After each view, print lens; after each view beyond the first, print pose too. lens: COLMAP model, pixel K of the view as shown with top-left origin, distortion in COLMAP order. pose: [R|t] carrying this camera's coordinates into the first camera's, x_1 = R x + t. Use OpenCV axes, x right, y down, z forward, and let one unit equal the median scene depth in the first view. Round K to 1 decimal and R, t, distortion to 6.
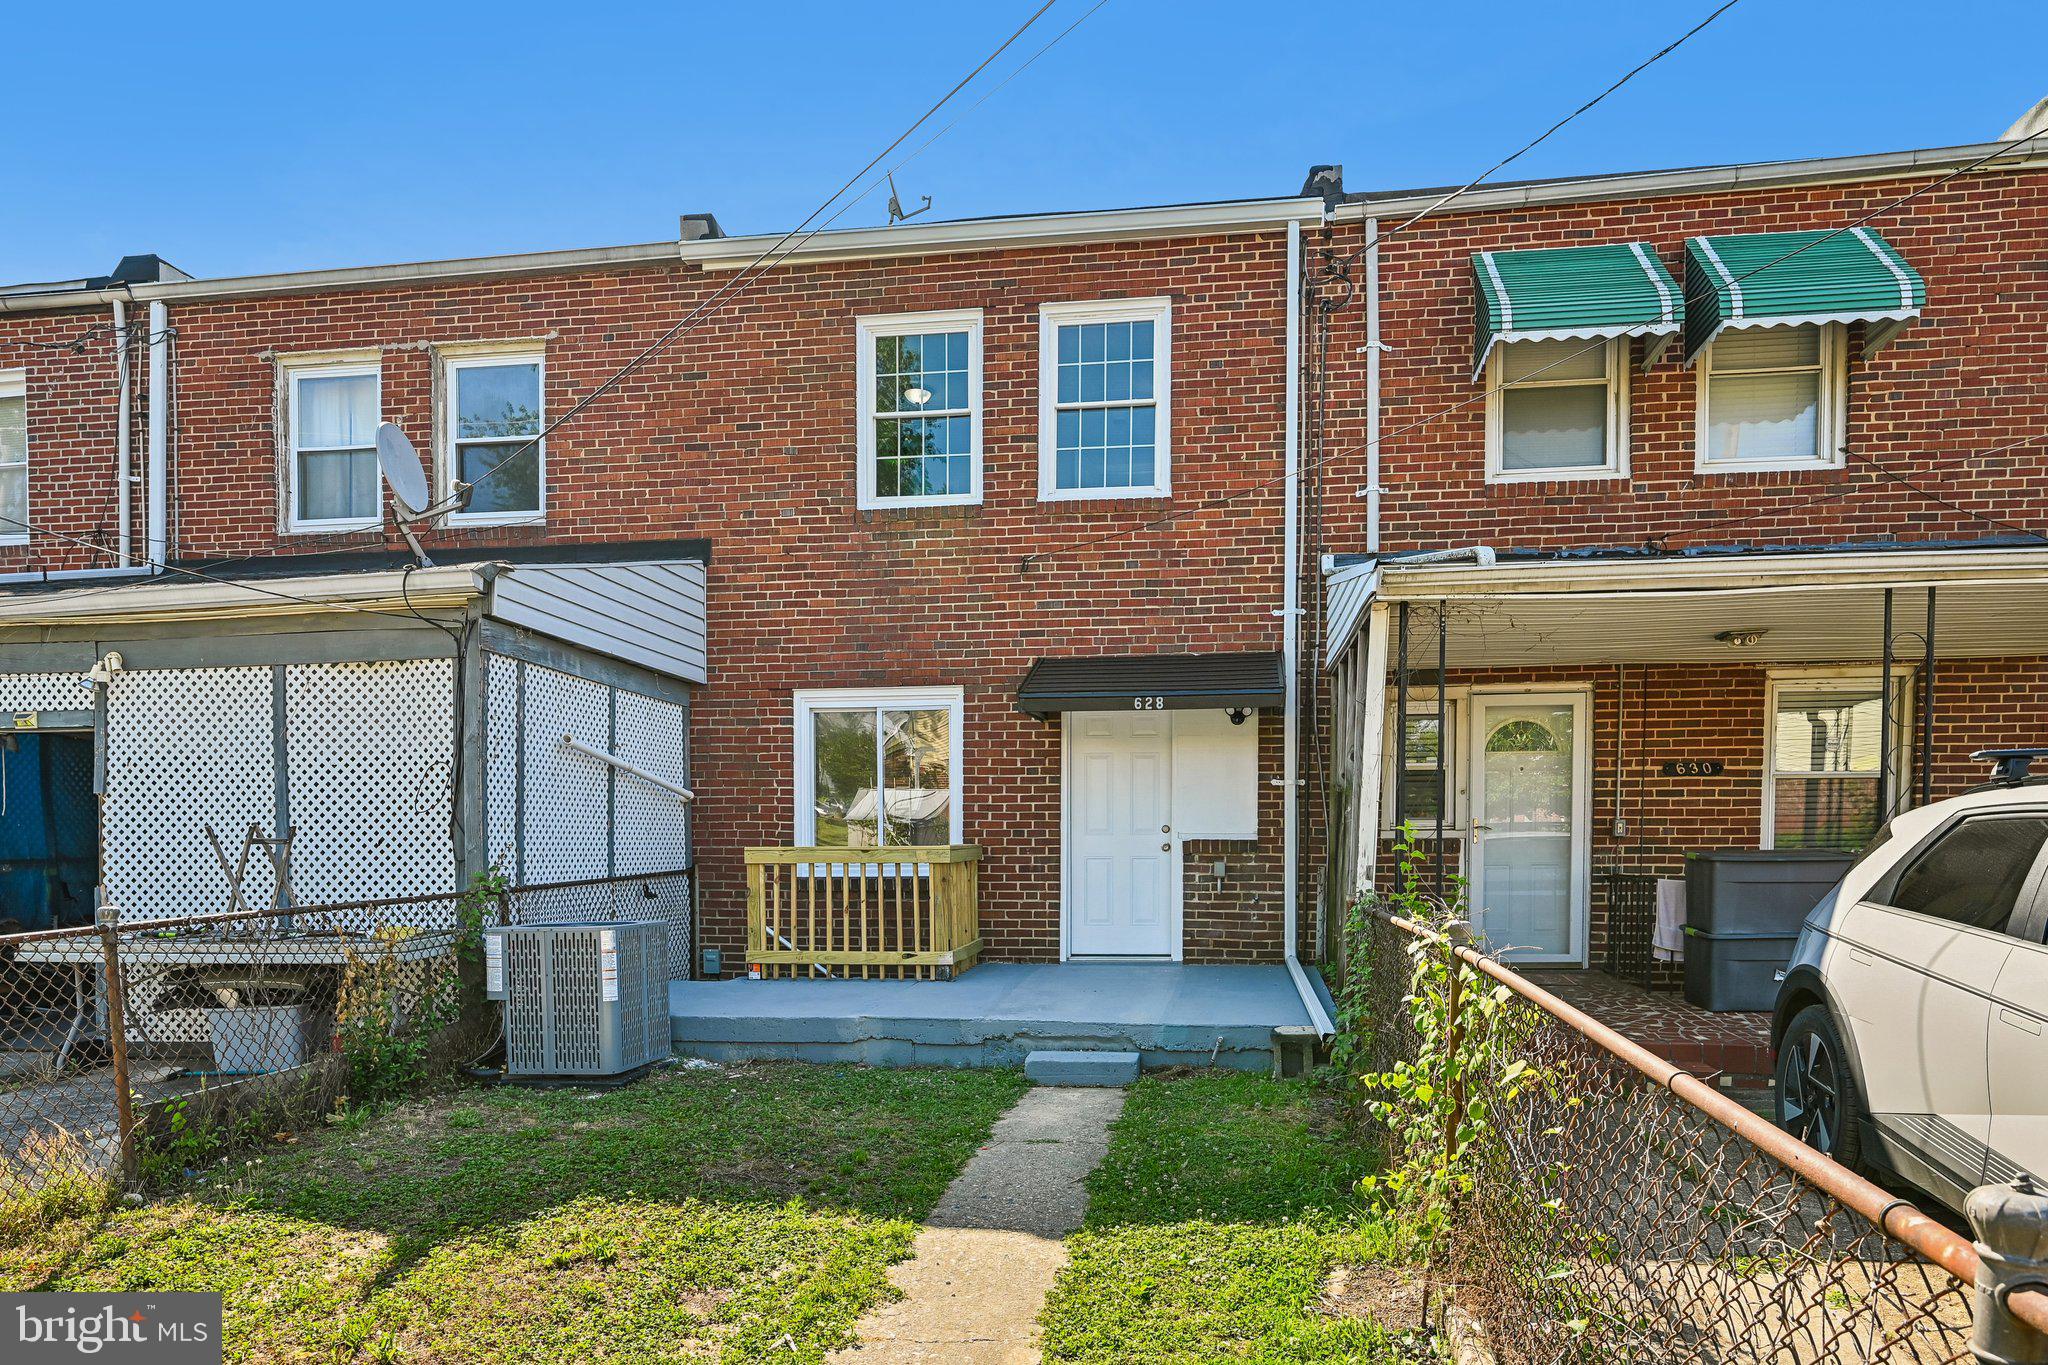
lens RADIAL K [[1301.7, 0, 1012.6], [0, 1301.7, 907.7], [0, 0, 1]] dist [-0.005670, 0.006980]
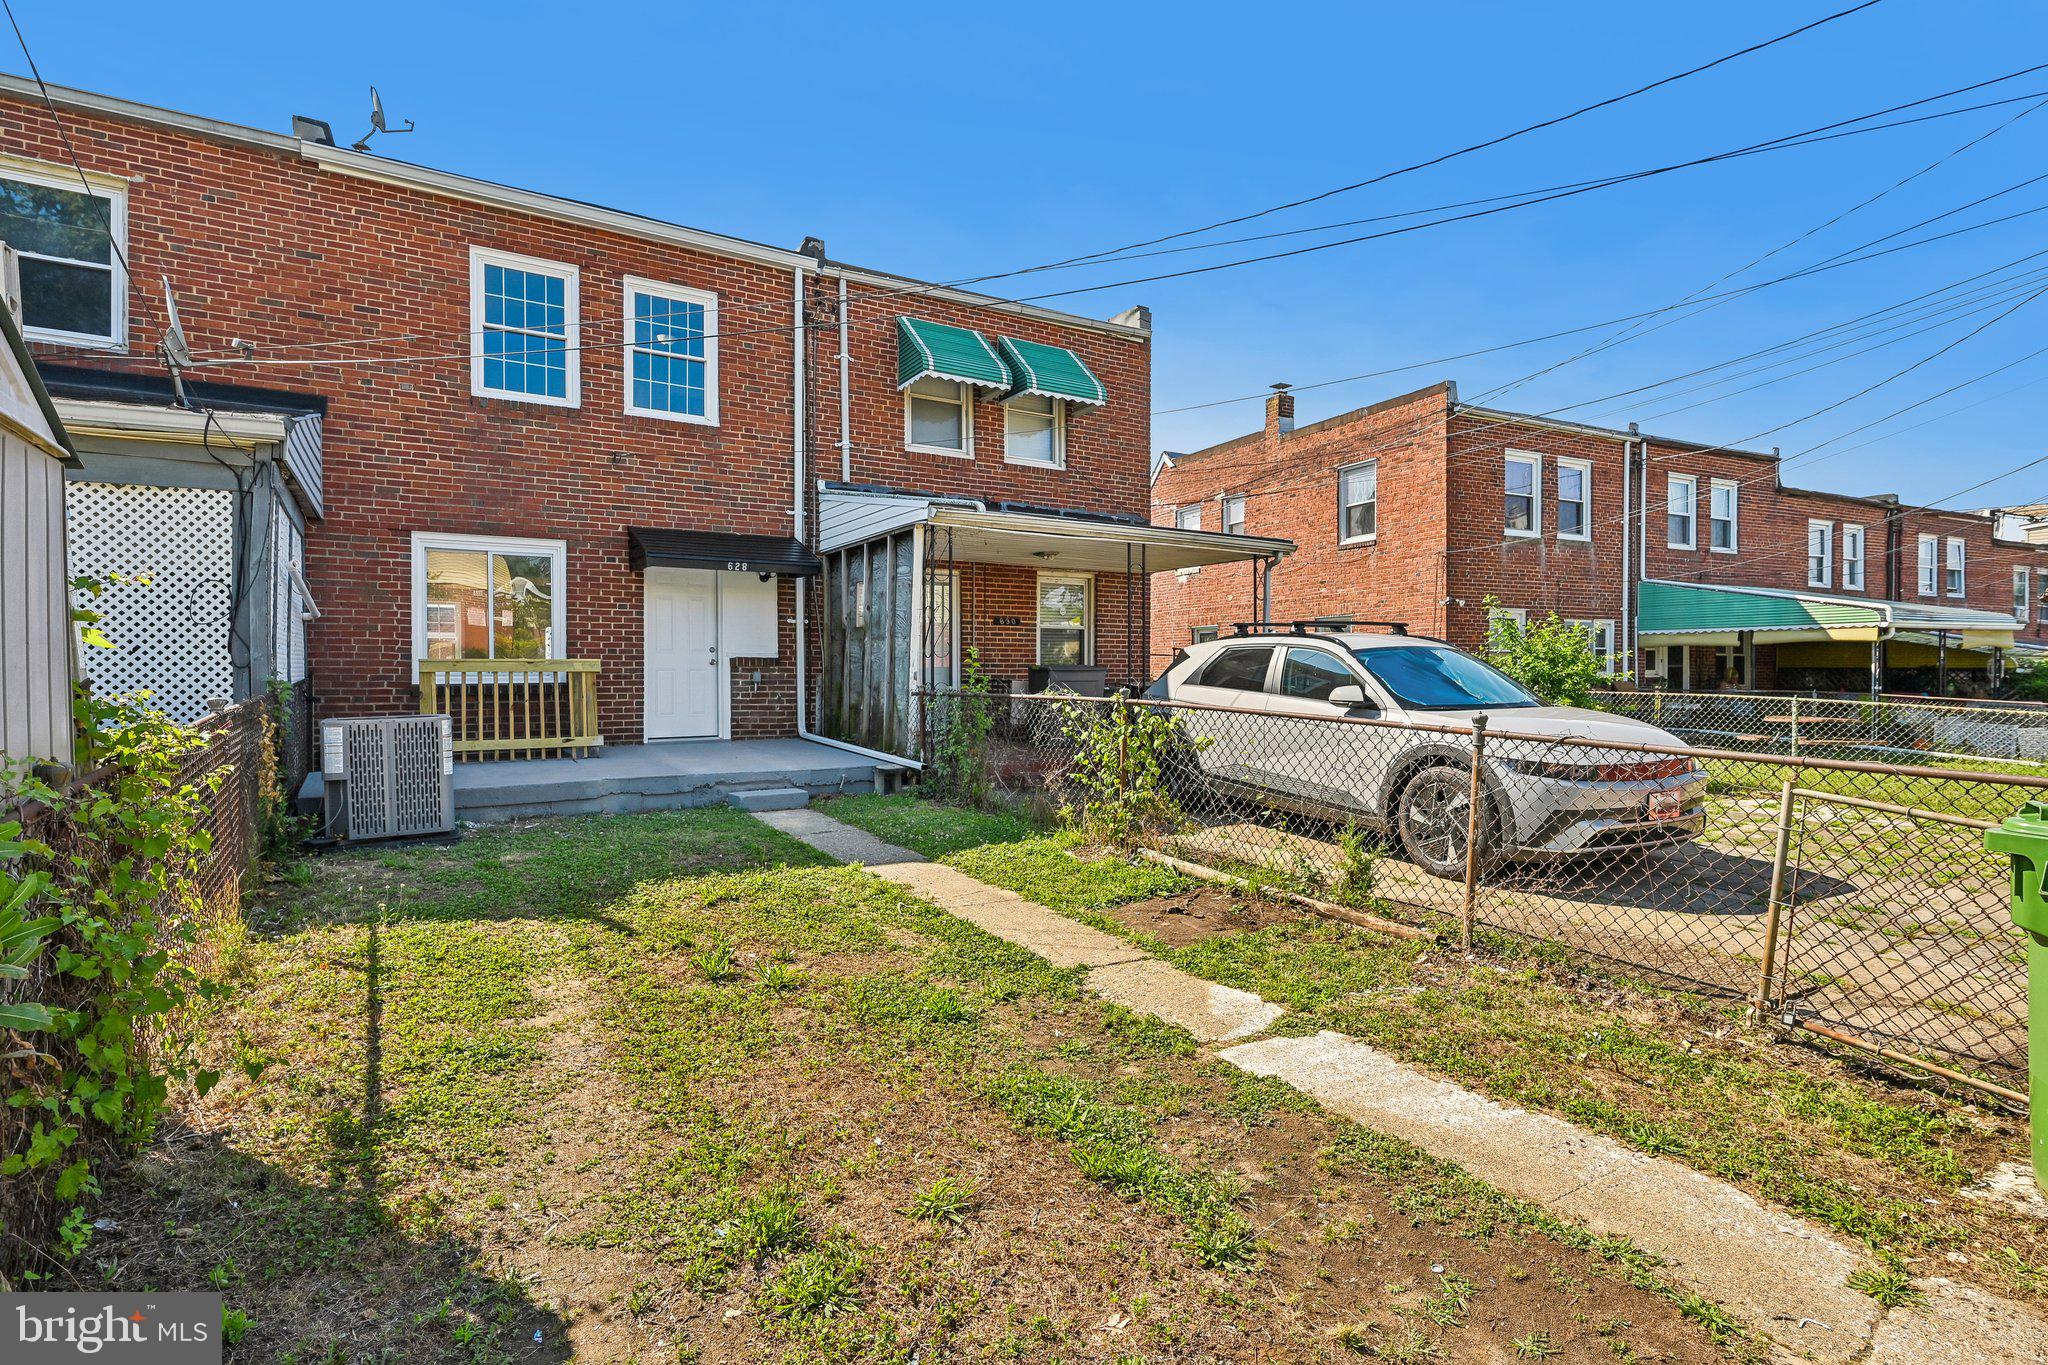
lens RADIAL K [[1028.8, 0, 1035.6], [0, 1028.8, 690.0], [0, 0, 1]] dist [-0.001879, -0.000068]
pose [[0.752193, -0.009954, 0.658868, -0.385945], [0.027848, 0.999473, -0.016694, 0.014868], [-0.658354, 0.030905, 0.752073, -0.114766]]
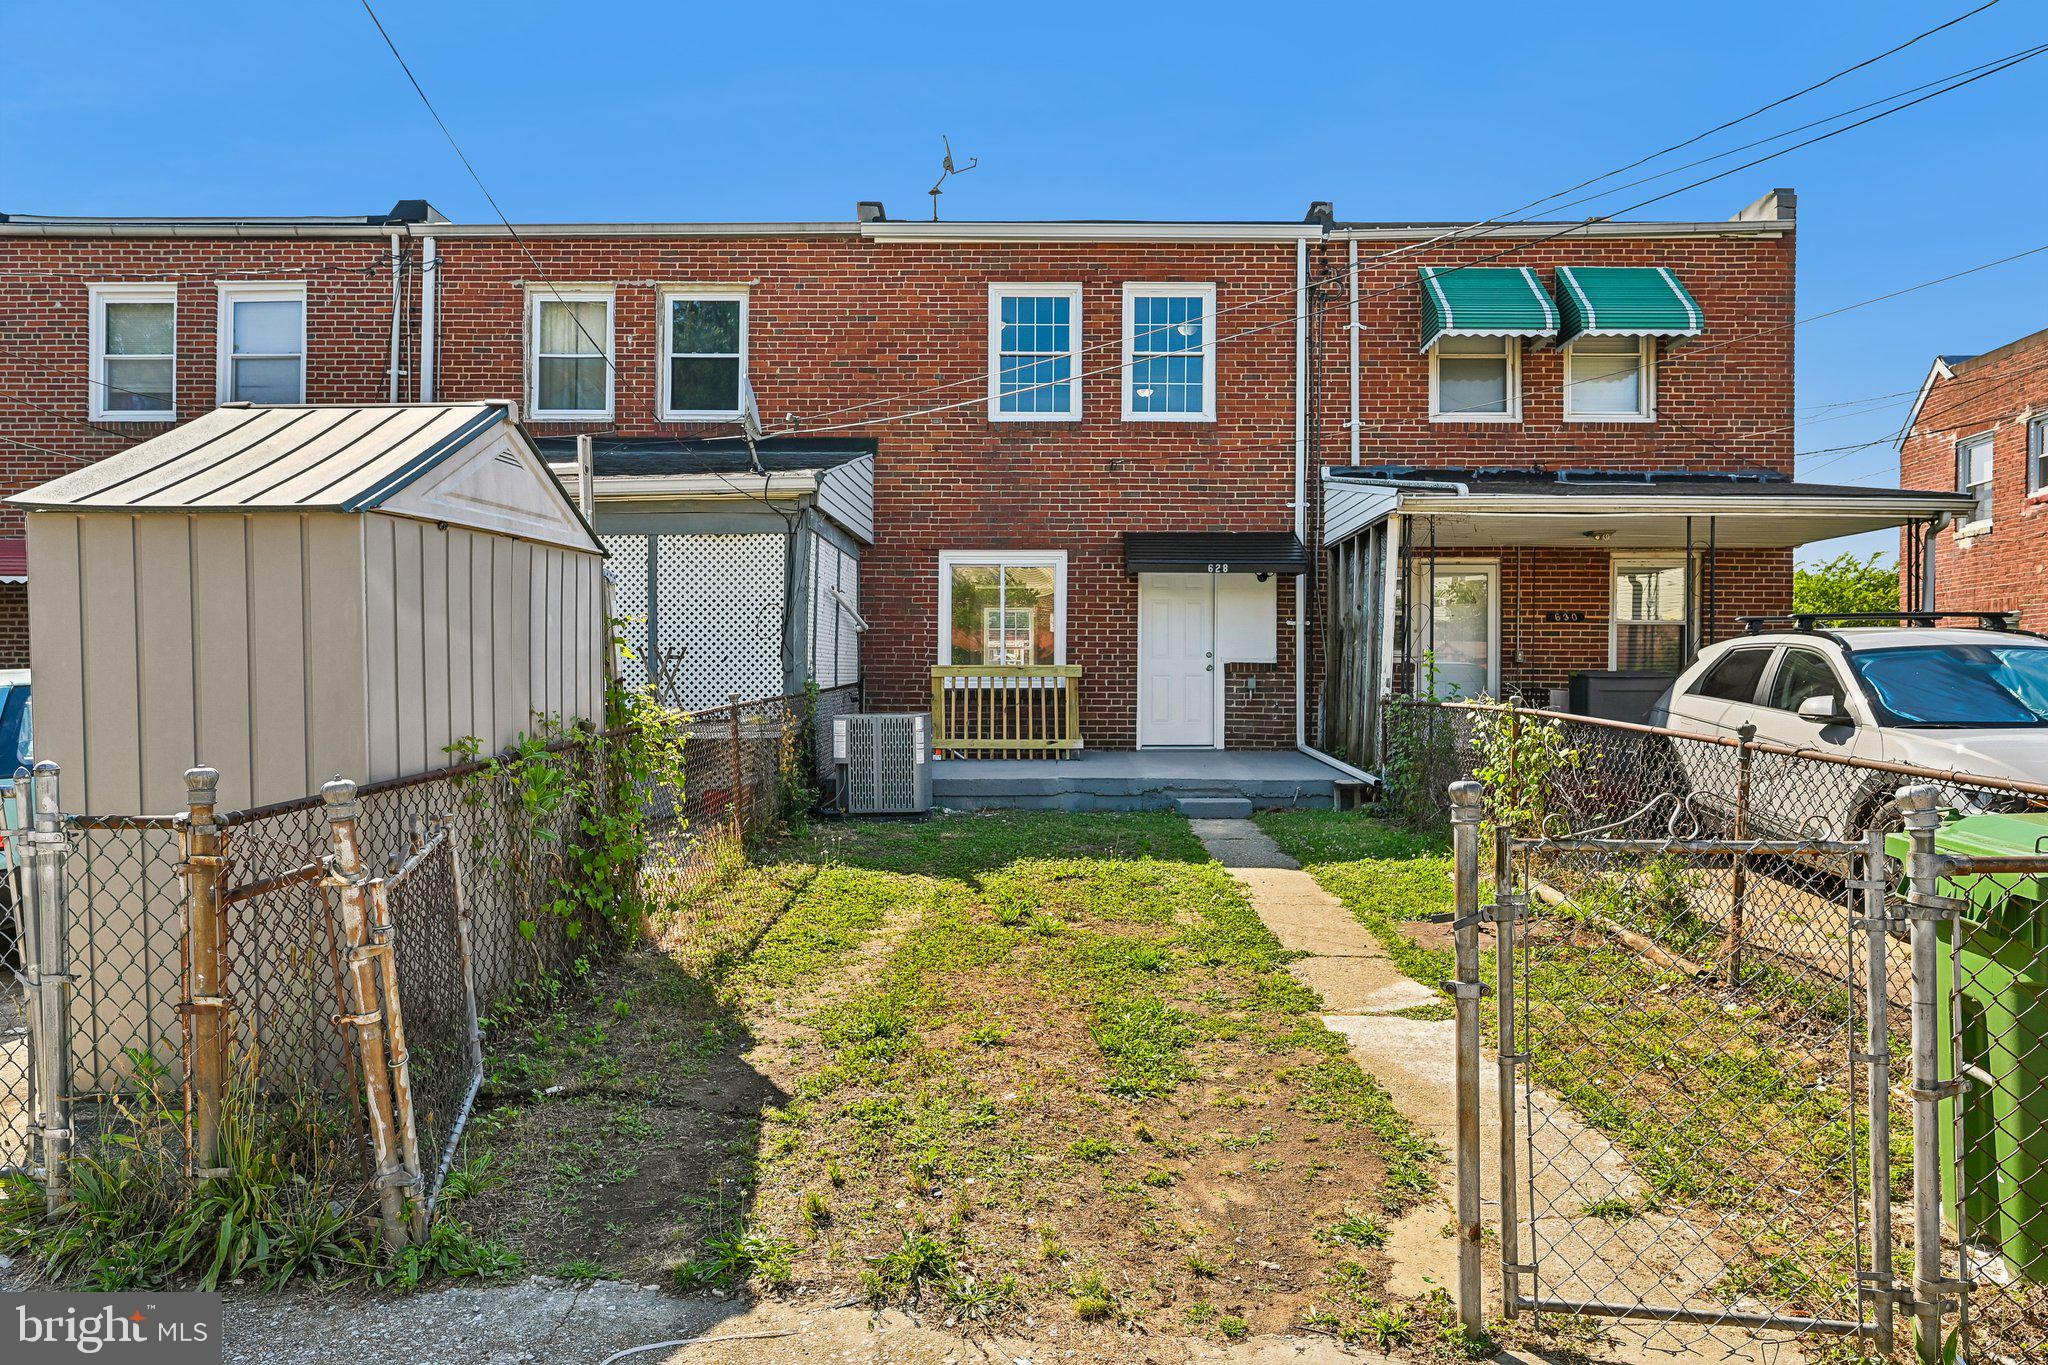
lens RADIAL K [[1320.7, 0, 1019.2], [0, 1320.7, 684.7], [0, 0, 1]] dist [0.003286, 0.000732]
pose [[0.990712, 0.005071, 0.135879, -0.287518], [0.000342, 0.999208, -0.039791, 0.029217], [-0.135973, 0.039468, 0.989926, -0.391750]]
